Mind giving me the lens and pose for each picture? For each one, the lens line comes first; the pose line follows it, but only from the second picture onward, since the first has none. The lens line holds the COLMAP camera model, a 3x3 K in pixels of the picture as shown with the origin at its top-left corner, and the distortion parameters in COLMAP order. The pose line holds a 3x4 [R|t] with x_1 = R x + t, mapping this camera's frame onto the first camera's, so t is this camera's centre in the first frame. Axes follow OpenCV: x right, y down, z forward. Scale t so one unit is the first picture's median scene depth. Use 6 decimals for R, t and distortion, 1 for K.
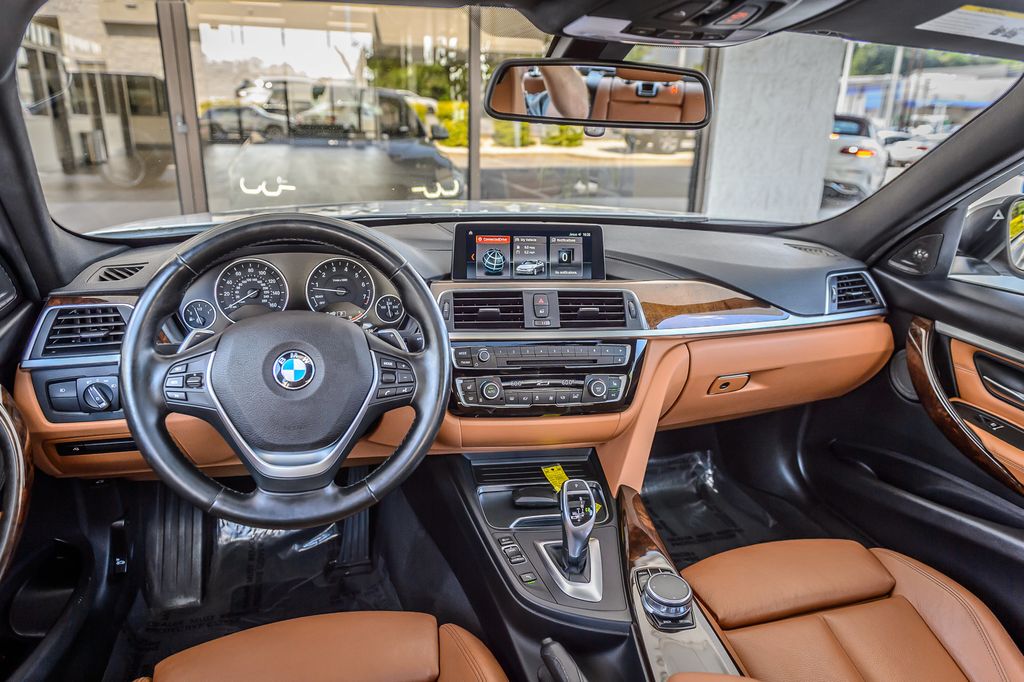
lens RADIAL K [[677.9, 0, 512.0], [0, 677.9, 341.0], [0, 0, 1]] dist [0.000903, -0.001863]
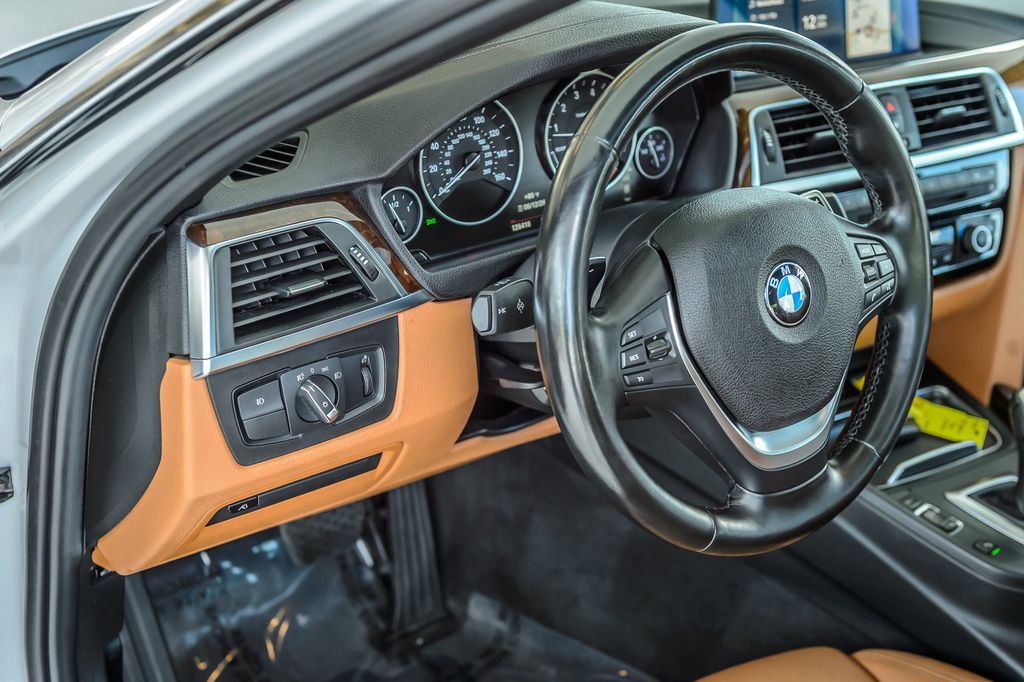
lens RADIAL K [[1558.5, 0, 512.0], [0, 1558.5, 341.0], [0, 0, 1]] dist [0.022918, 0.033249]
pose [[0.916750, -0.173933, 0.359605, -0.790191], [0.108367, 0.974757, 0.195204, -0.162218], [-0.384480, -0.139984, 0.912458, -0.145583]]
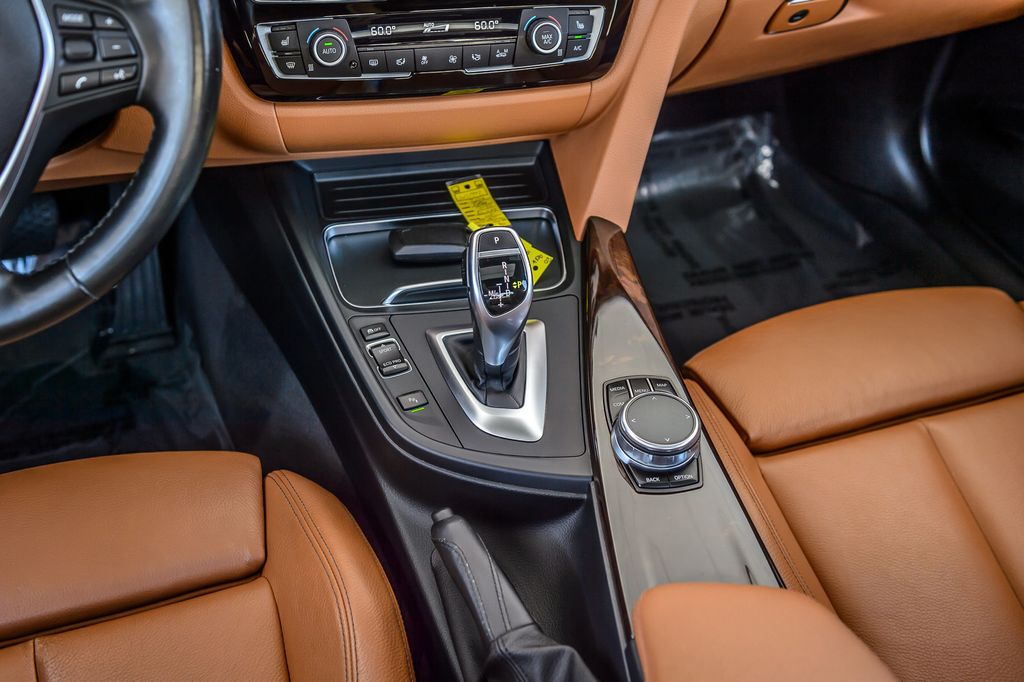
lens RADIAL K [[1107.9, 0, 512.0], [0, 1107.9, 341.0], [0, 0, 1]] dist [0.010488, 0.010682]
pose [[0.998677, -0.032236, 0.040059, 0.061861], [0.014168, 0.921438, 0.388268, -0.041997], [-0.049428, -0.387187, 0.920675, 0.157432]]
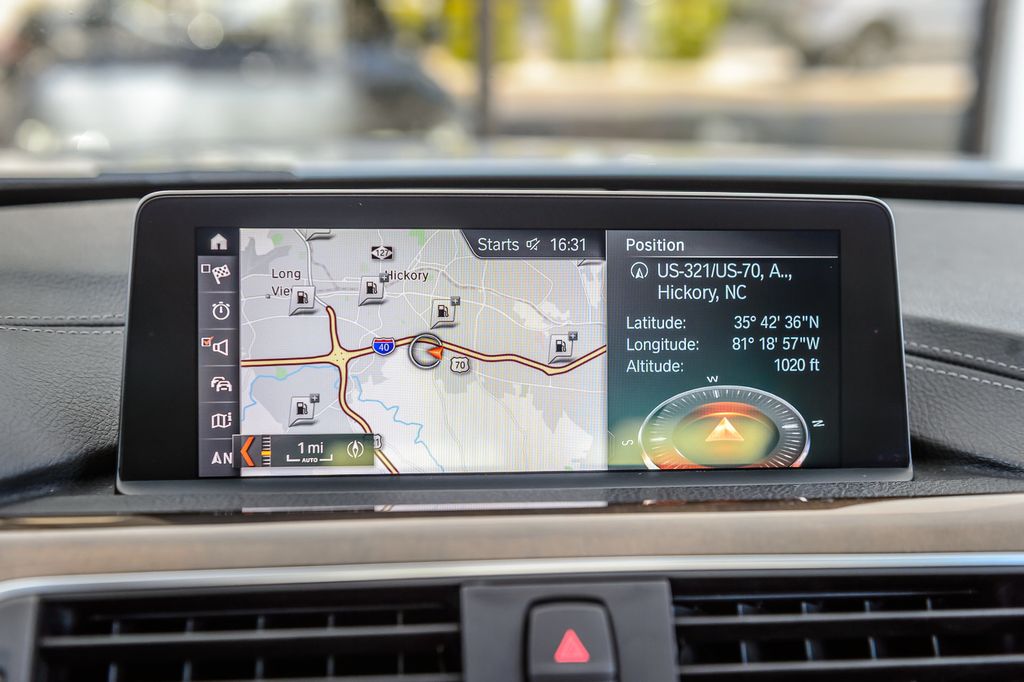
lens RADIAL K [[1260.4, 0, 512.0], [0, 1260.4, 341.0], [0, 0, 1]] dist [-0.004414, 0.001794]
pose [[0.999386, 0.006427, -0.034429, 0.038338], [-0.008603, 0.997948, -0.063444, -0.114340], [0.033951, 0.063701, 0.997391, 0.690436]]
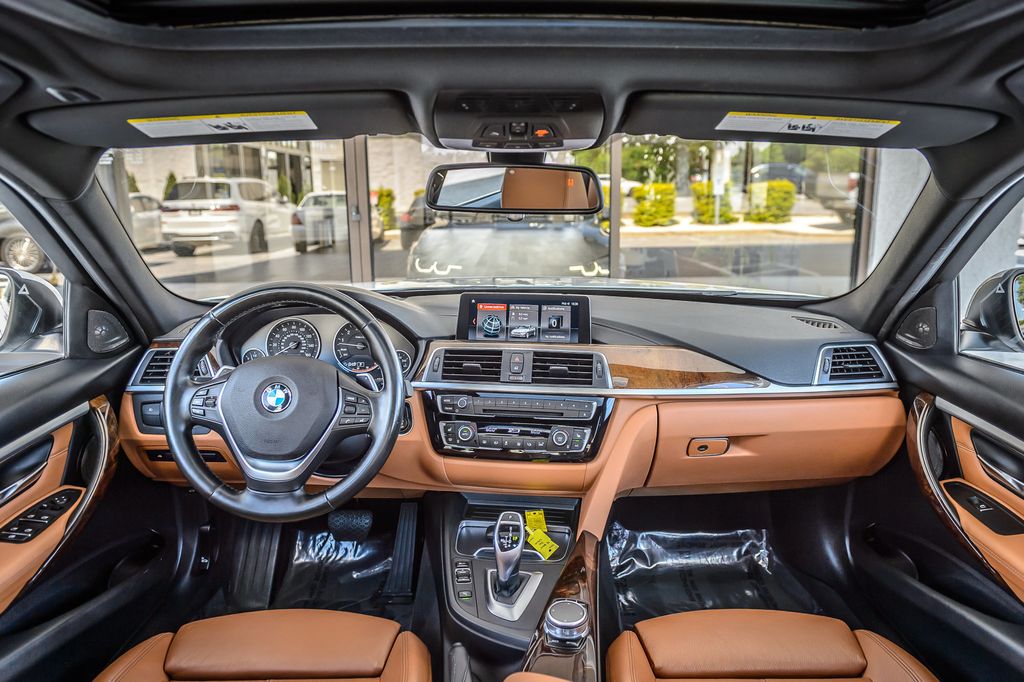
lens RADIAL K [[699.6, 0, 512.0], [0, 699.6, 341.0], [0, 0, 1]] dist [0.010068, -0.000204]
pose [[0.959539, 0.025081, -0.280456, 0.370861], [-0.057798, 0.992360, -0.109003, 0.040847], [0.275580, 0.120802, 0.953658, -0.143145]]
